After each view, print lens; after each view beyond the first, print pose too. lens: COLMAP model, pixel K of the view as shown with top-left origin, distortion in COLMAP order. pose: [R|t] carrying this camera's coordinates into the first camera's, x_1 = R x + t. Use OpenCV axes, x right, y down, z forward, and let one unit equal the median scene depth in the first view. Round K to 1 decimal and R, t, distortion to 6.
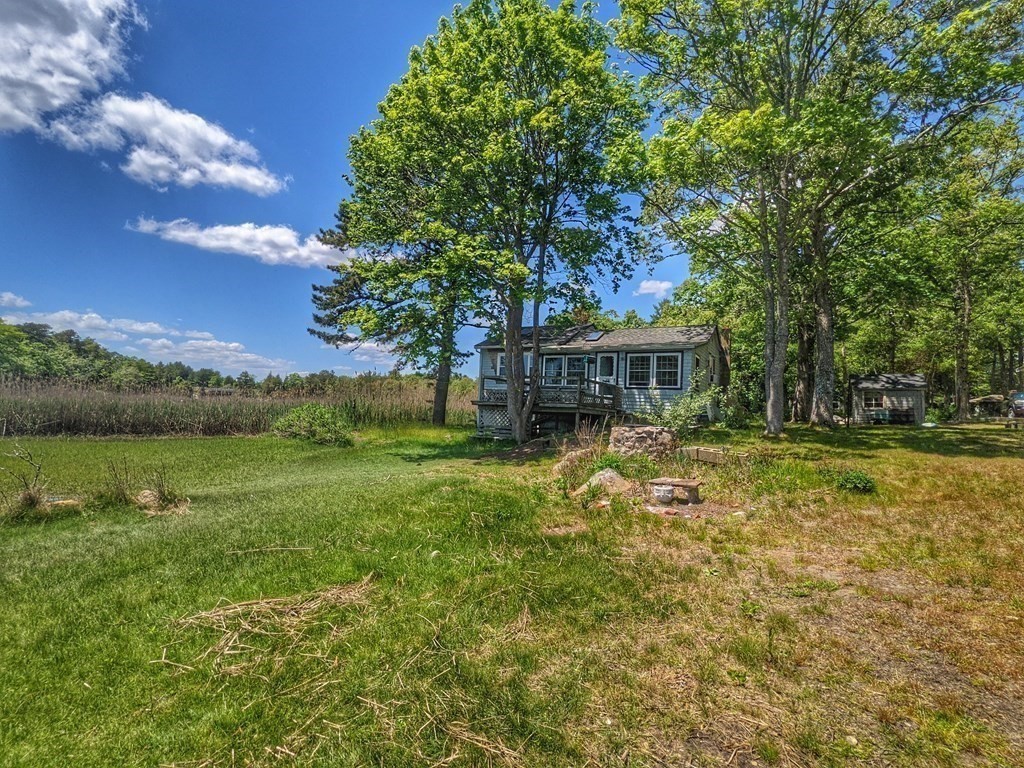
lens RADIAL K [[492.7, 0, 510.8], [0, 492.7, 384.6], [0, 0, 1]] dist [-0.000258, 0.001218]
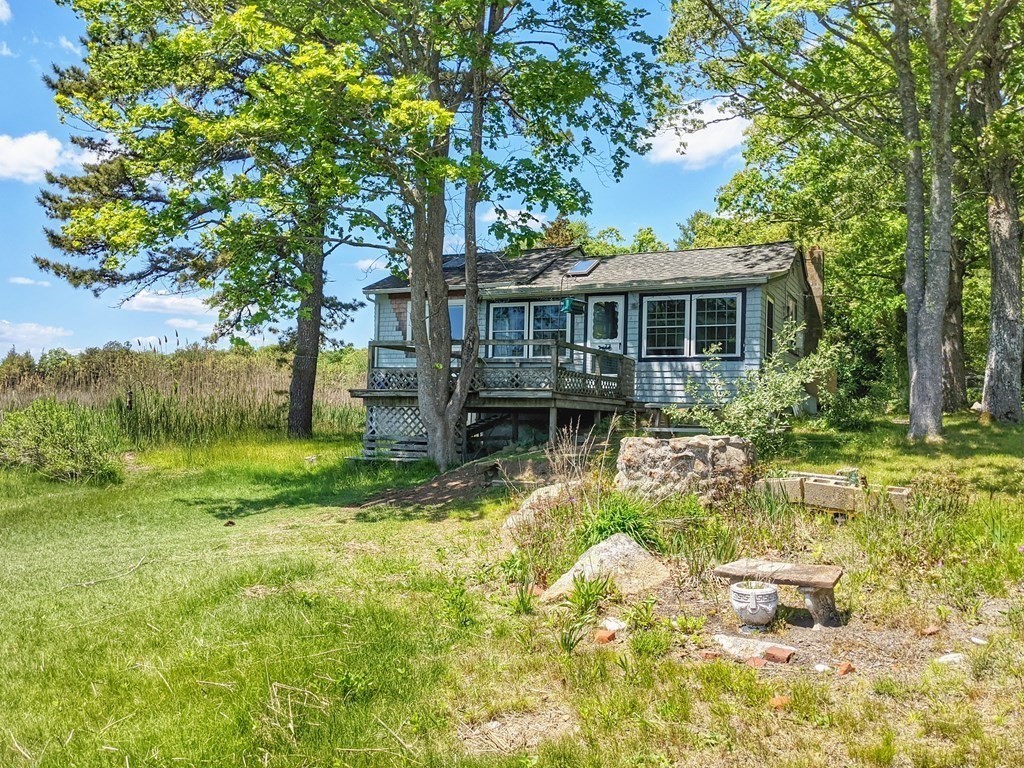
lens RADIAL K [[808.2, 0, 480.2], [0, 808.2, 384.6], [0, 0, 1]] dist [0.002493, -0.000310]
pose [[0.998897, -0.023002, 0.040924, 0.021252], [0.021778, 0.999309, 0.030124, 0.004068], [-0.041589, -0.029200, 0.998708, 0.129916]]
